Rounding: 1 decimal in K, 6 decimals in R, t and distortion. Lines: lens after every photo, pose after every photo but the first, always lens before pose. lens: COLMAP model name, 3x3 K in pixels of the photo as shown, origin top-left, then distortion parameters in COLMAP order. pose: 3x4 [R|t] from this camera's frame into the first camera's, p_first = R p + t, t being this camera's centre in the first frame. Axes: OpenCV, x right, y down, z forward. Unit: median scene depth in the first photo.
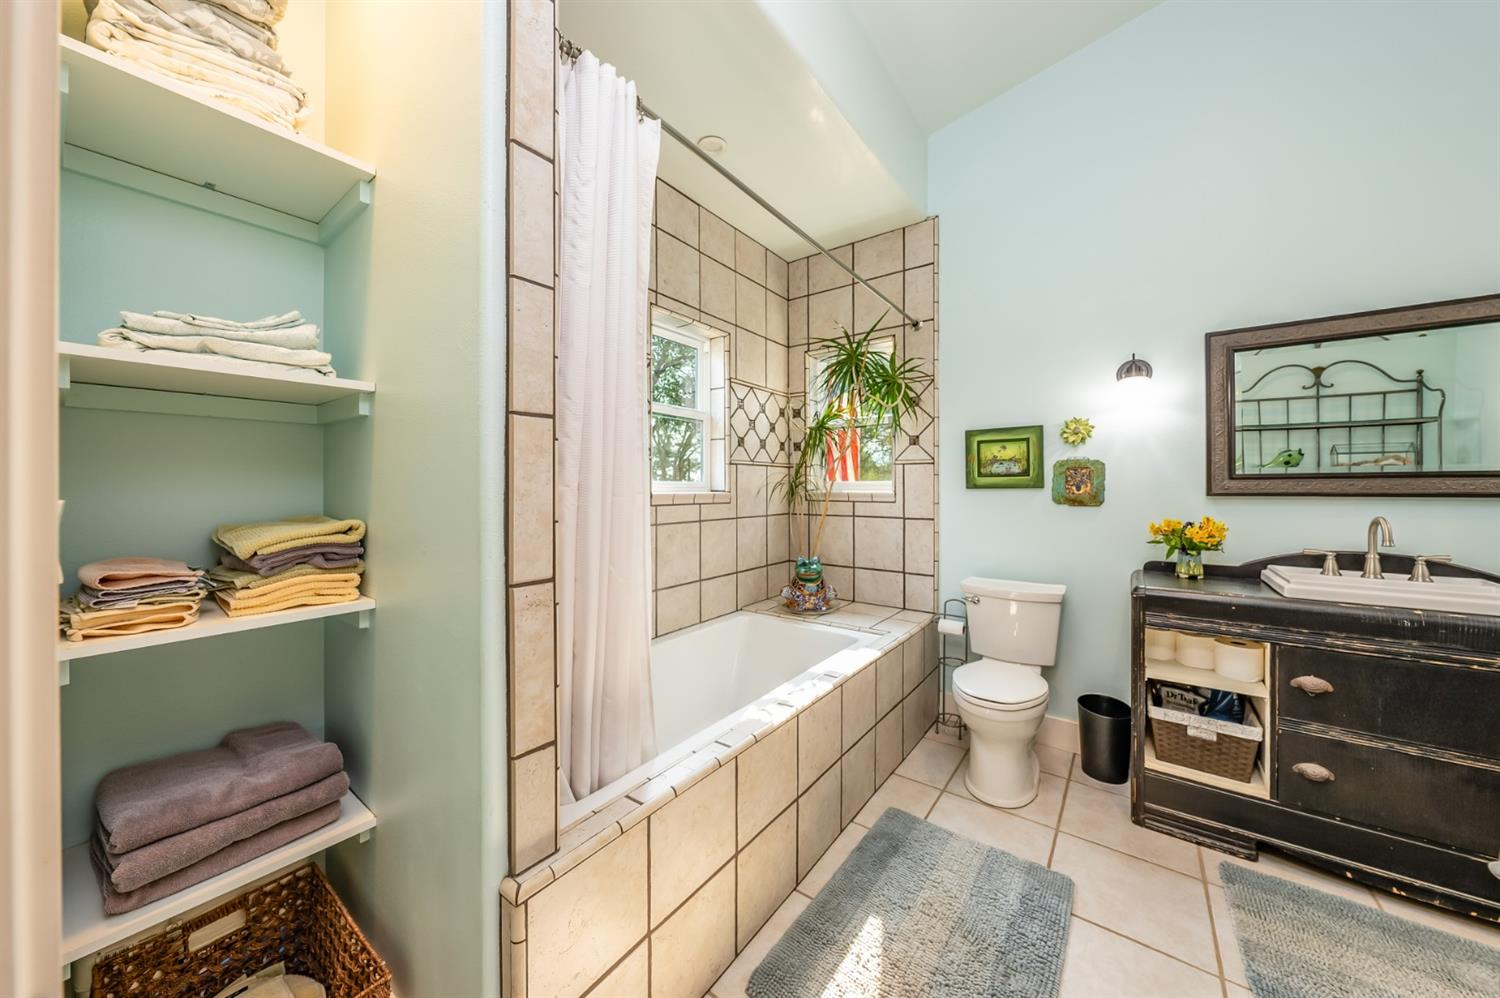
lens RADIAL K [[519.0, 0, 742.9], [0, 519.0, 486.1], [0, 0, 1]] dist [-0.001416, -0.000182]
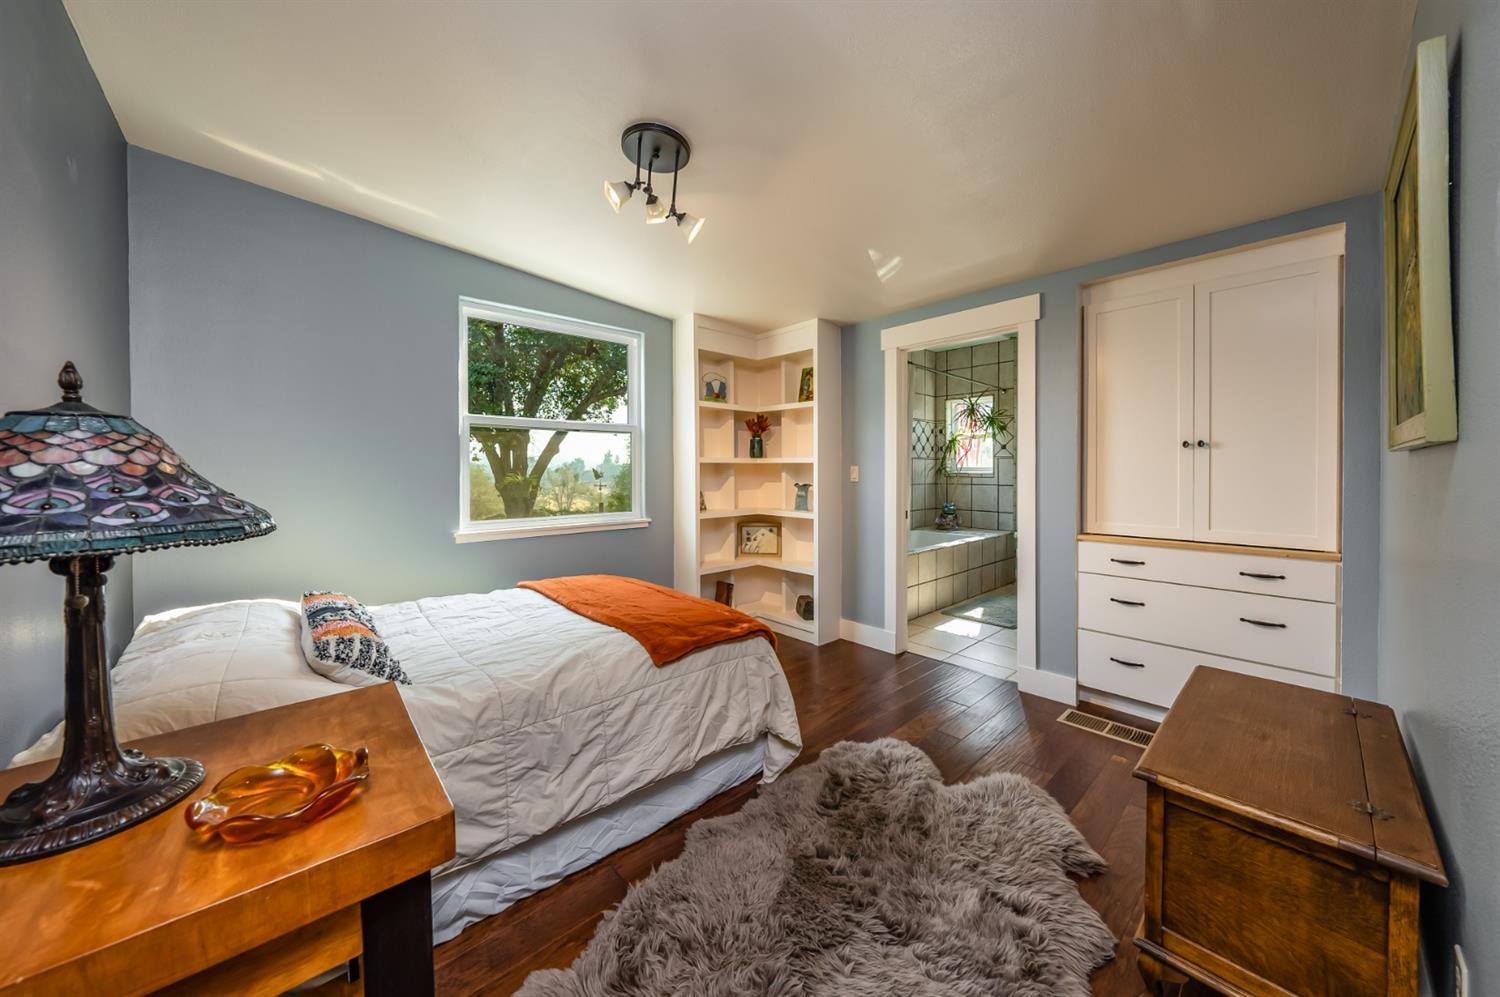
lens RADIAL K [[517.5, 0, 747.2], [0, 517.5, 471.7], [0, 0, 1]] dist [-0.000238, -0.000035]
pose [[0.981820, 0.001308, -0.189809, -0.294517], [-0.000271, 0.999985, 0.005491, -0.001812], [0.189813, -0.005339, 0.981806, -1.283251]]
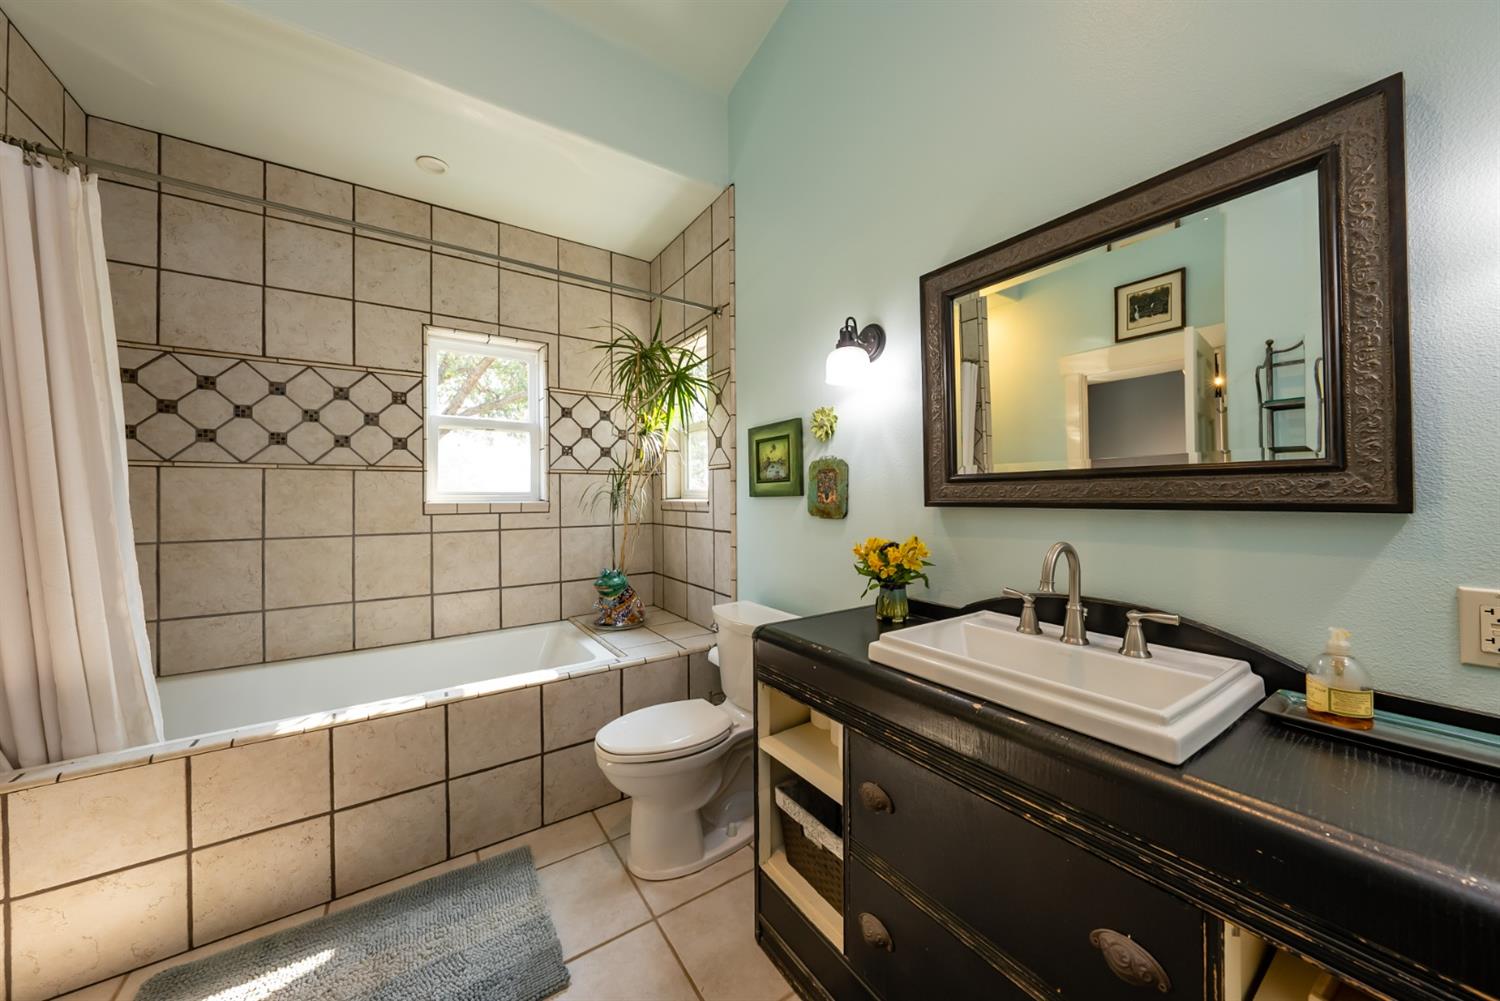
lens RADIAL K [[512.7, 0, 750.5], [0, 512.7, 493.6], [0, 0, 1]] dist [-0.000056, -0.000094]
pose [[0.944937, -0.007326, -0.327170, 0.721302], [0.007264, 0.999973, -0.001411, 0.000686], [0.327172, -0.001043, 0.944964, 0.205719]]
